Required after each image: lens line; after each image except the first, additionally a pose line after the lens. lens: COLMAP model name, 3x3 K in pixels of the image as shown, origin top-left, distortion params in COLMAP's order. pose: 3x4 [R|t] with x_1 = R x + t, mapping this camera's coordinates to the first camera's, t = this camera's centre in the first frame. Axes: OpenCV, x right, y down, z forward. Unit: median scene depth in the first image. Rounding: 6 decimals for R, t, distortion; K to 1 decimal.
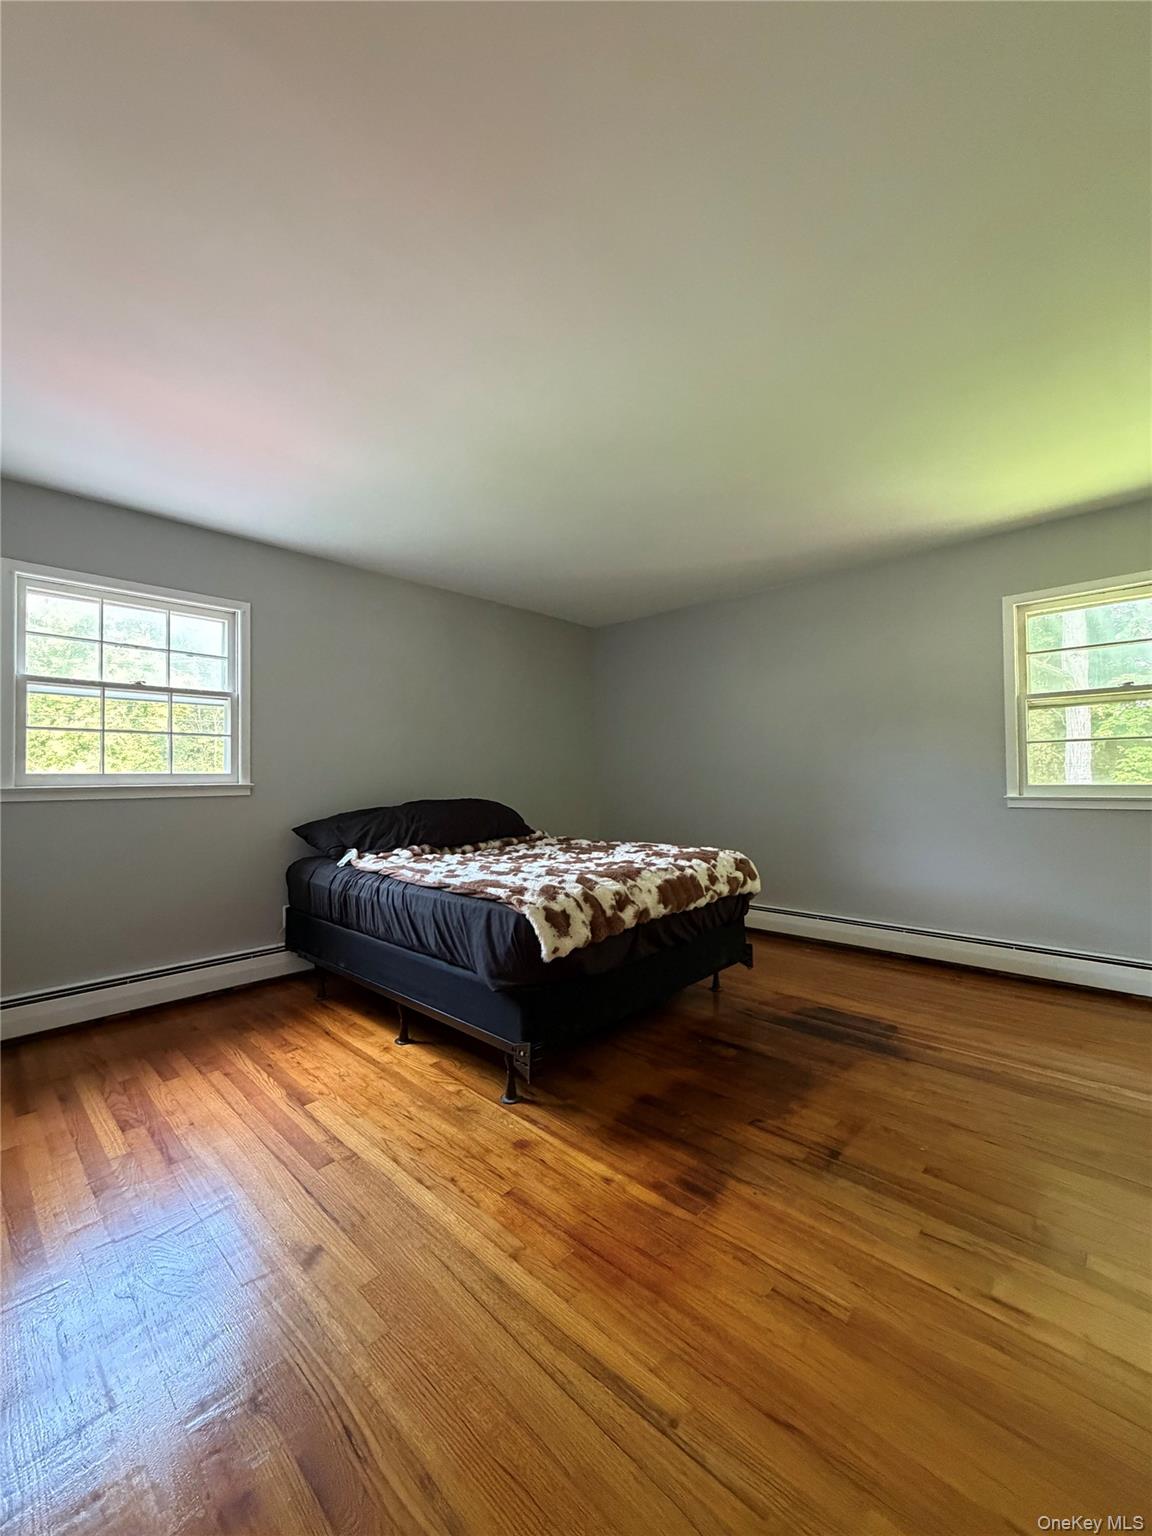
lens RADIAL K [[613.1, 0, 575.5], [0, 613.1, 767.3], [0, 0, 1]] dist [-0.000731, 0.000282]
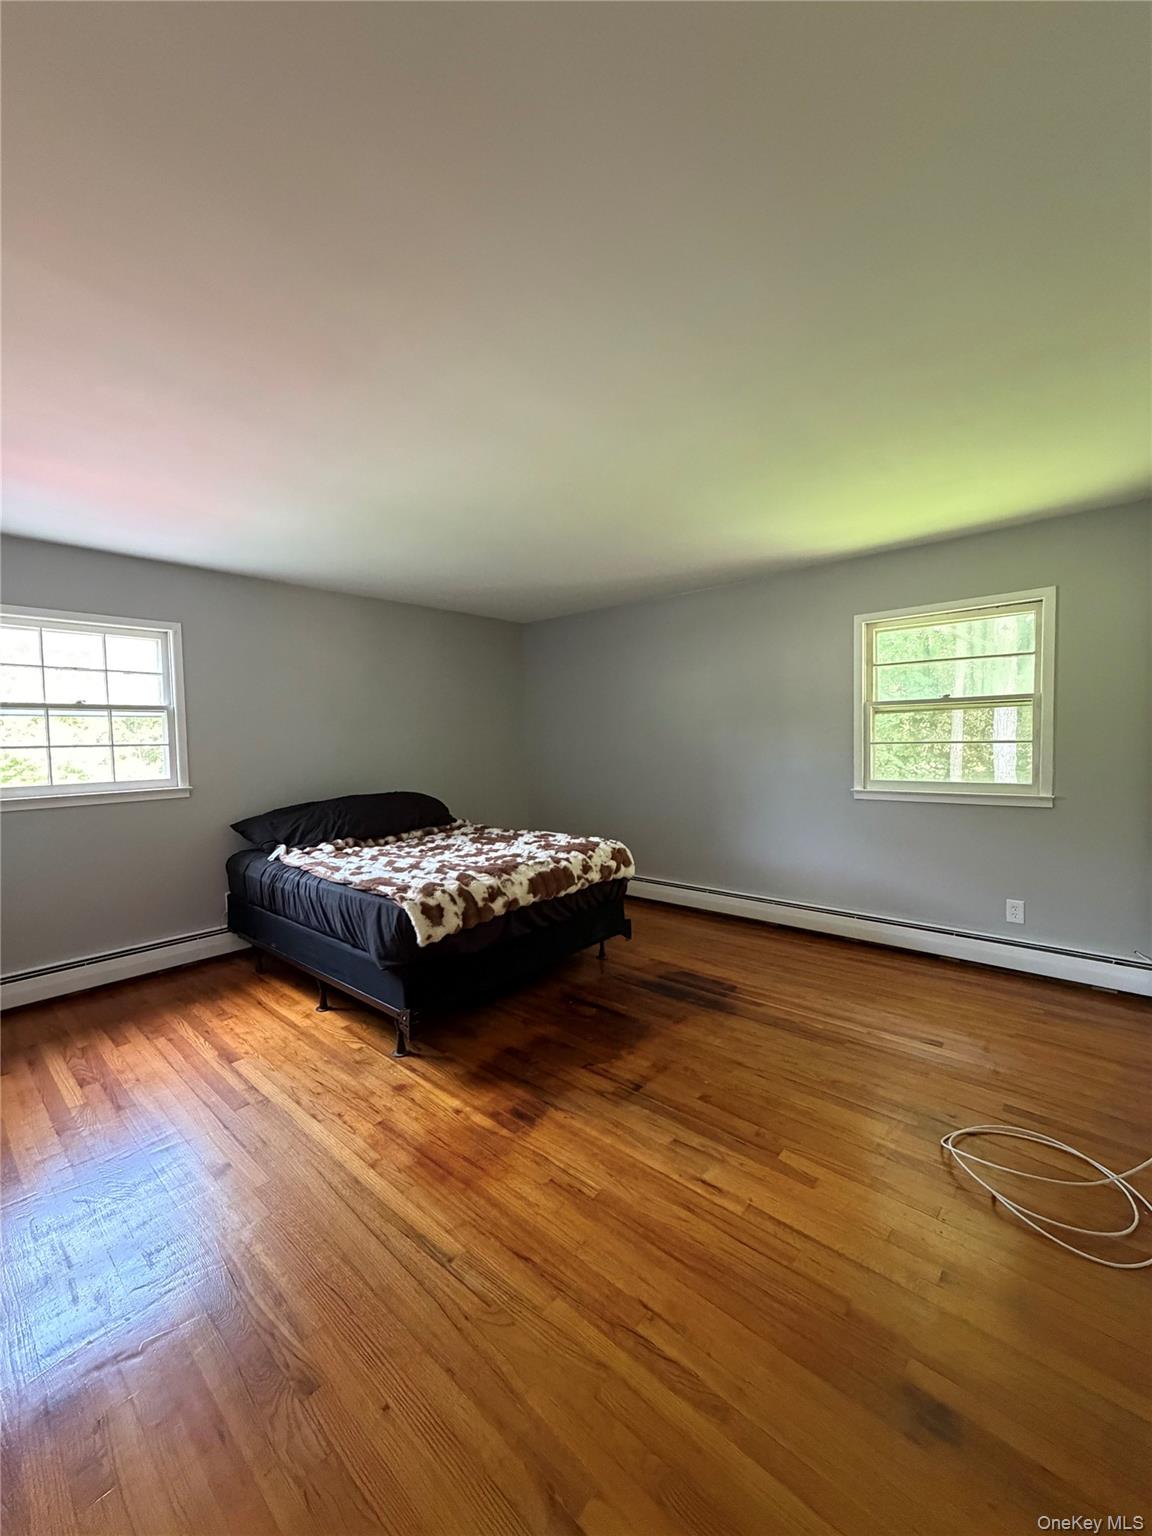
lens RADIAL K [[613.1, 0, 576.2], [0, 613.1, 768.3], [0, 0, 1]] dist [-0.000731, 0.000282]
pose [[0.999334, -0.010964, 0.034805, 0.198664], [0.008565, 0.997626, 0.068325, -0.111197], [-0.035472, -0.067981, 0.997056, -0.201737]]
